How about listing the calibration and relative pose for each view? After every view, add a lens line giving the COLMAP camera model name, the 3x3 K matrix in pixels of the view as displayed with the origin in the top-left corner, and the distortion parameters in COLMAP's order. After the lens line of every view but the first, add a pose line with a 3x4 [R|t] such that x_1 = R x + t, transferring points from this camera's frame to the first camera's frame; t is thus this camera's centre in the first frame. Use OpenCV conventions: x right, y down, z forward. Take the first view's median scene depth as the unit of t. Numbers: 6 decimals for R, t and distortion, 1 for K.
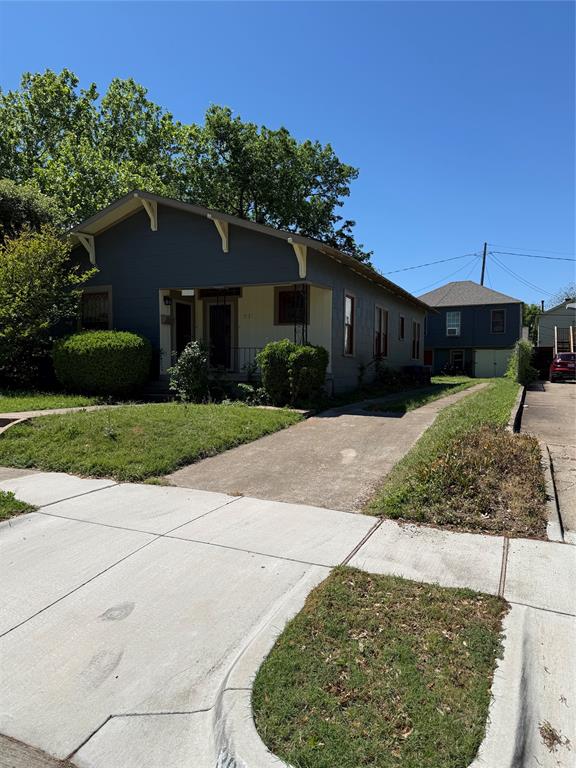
lens RADIAL K [[523.4, 0, 286.4], [0, 523.4, 384.2], [0, 0, 1]] dist [0.093218, -0.145889]
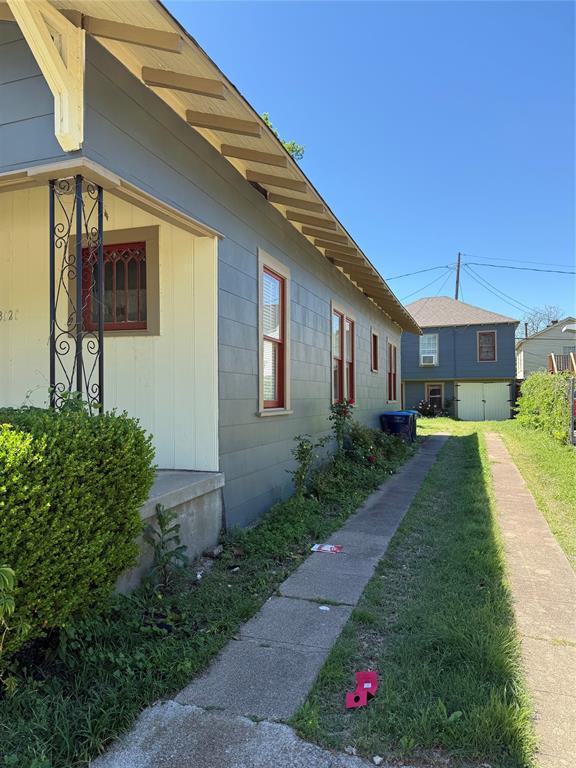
lens RADIAL K [[523.4, 0, 286.4], [0, 523.4, 384.2], [0, 0, 1]] dist [0.093218, -0.145889]
pose [[0.996026, -0.004766, 0.088940, 0.101823], [0.009602, 0.998493, -0.054029, -0.061101], [-0.088548, 0.054668, 0.994571, 0.645460]]
